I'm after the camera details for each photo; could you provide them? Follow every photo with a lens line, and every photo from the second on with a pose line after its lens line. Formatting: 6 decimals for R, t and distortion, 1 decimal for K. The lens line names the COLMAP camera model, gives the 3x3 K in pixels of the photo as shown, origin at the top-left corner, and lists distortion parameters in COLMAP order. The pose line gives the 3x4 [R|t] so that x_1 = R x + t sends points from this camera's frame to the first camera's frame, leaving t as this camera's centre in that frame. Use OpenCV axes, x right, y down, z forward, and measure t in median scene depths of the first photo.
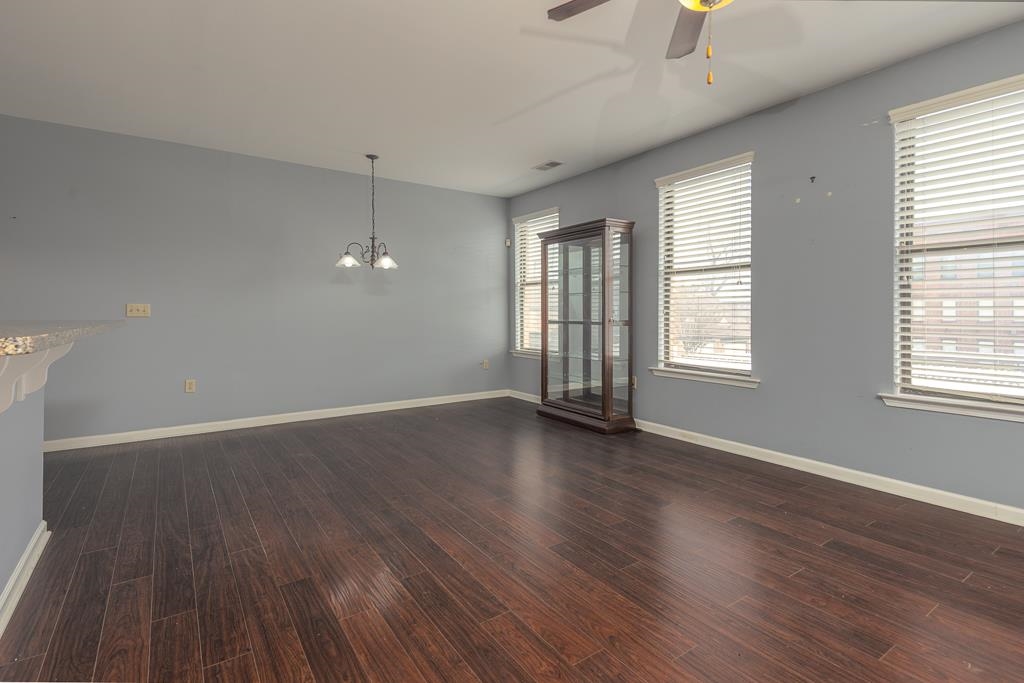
lens RADIAL K [[490.6, 0, 524.2], [0, 490.6, 307.1], [0, 0, 1]] dist [0.044867, -0.016171]
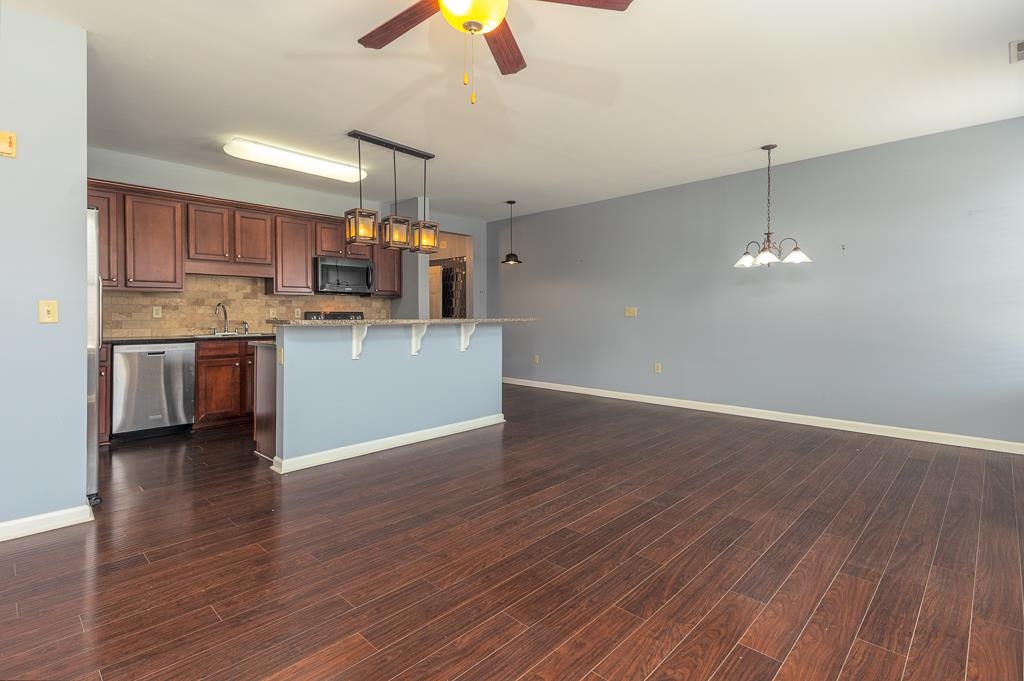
lens RADIAL K [[490.6, 0, 493.1], [0, 490.6, 315.4], [0, 0, 1]] dist [0.044867, -0.016171]
pose [[0.167457, 0.001183, -0.985879, 0.537935], [0.017818, 0.999832, 0.004226, 0.002446], [0.985718, -0.018274, 0.167408, 0.322951]]
